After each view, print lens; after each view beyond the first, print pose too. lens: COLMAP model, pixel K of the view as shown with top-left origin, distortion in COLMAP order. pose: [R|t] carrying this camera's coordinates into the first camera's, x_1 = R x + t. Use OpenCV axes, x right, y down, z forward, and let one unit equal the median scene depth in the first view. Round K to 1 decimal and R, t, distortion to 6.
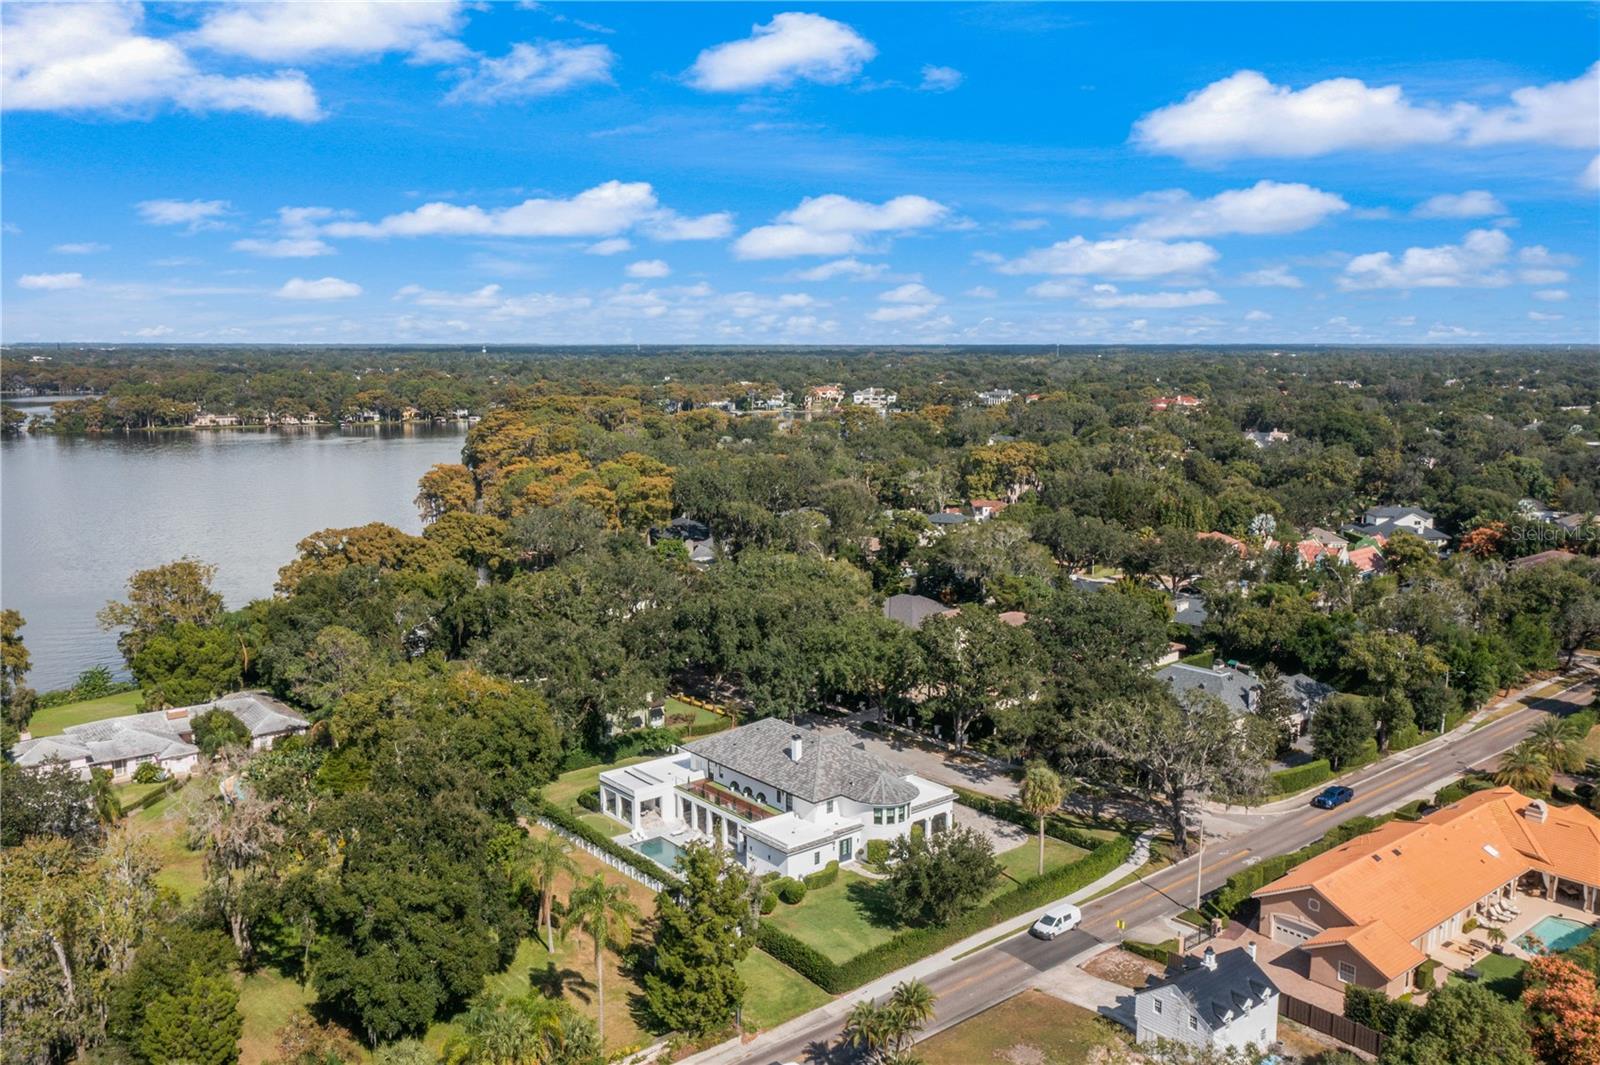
lens RADIAL K [[1267.9, 0, 800.5], [0, 1267.9, 533.5], [0, 0, 1]] dist [0.000503, 0.010299]
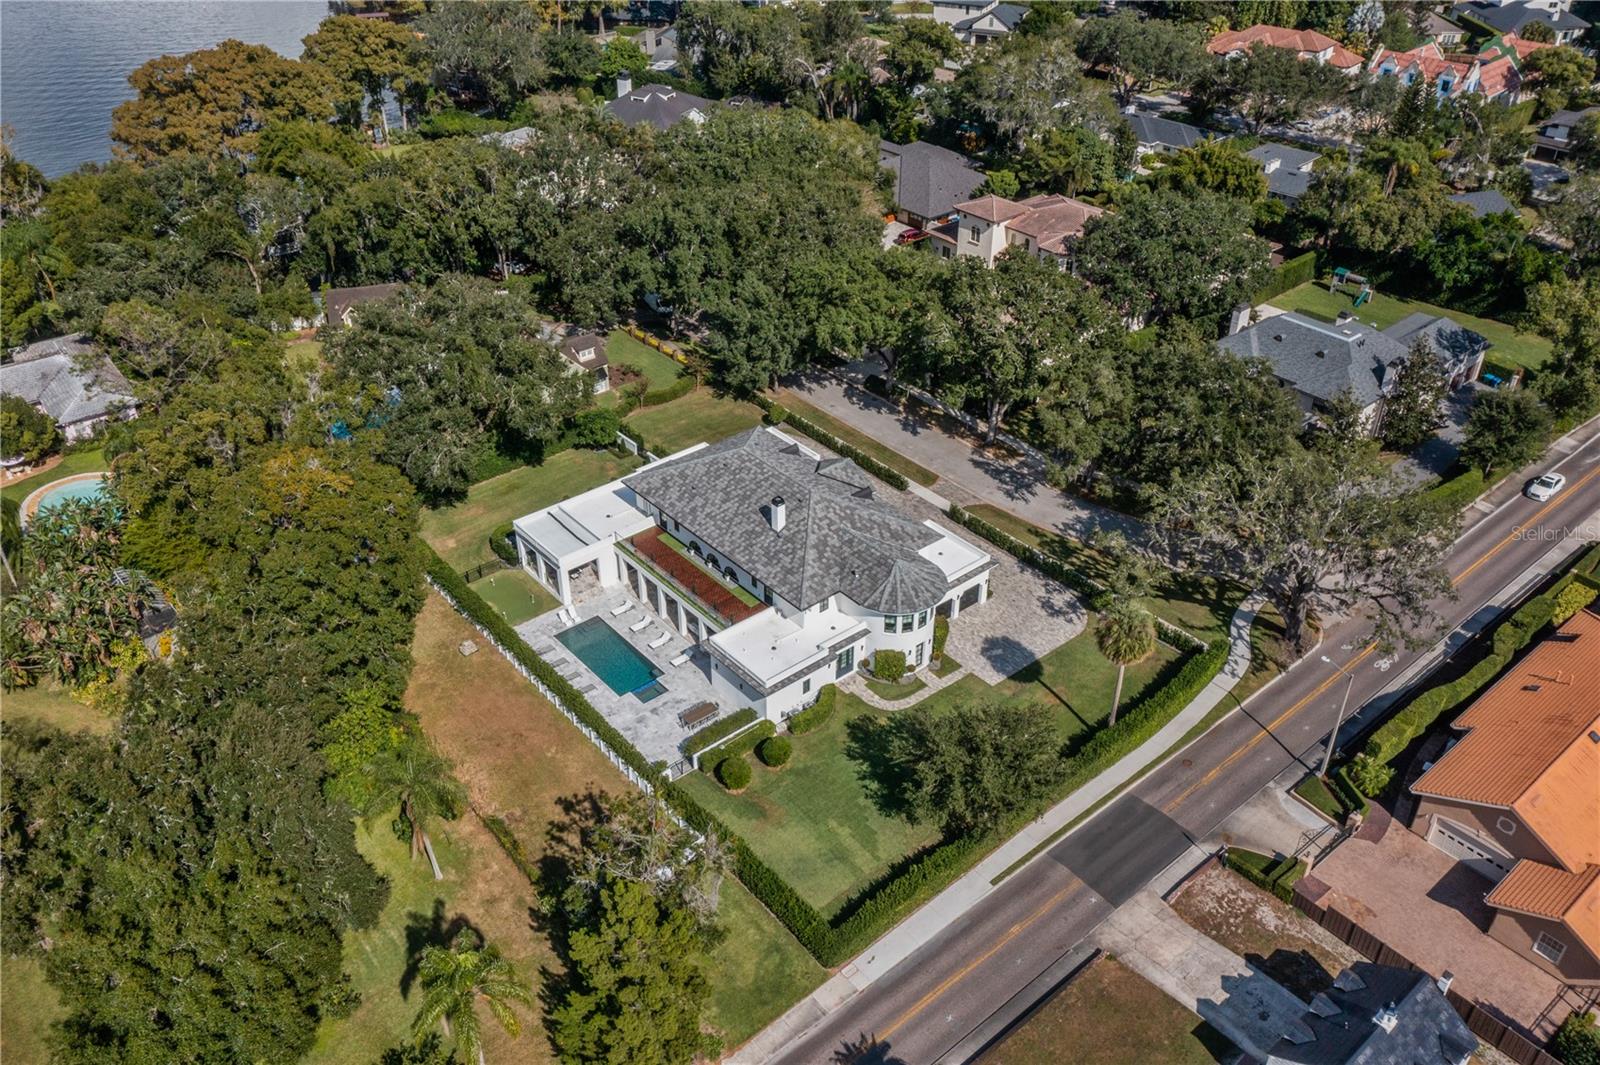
lens RADIAL K [[1267.9, 0, 800.2], [0, 1267.9, 532.9], [0, 0, 1]] dist [0.000503, 0.010299]
pose [[0.999975, -0.003310, 0.006287, 0.004451], [0.000331, 0.905541, 0.424258, -0.114710], [-0.007097, -0.424245, 0.905519, 0.314872]]
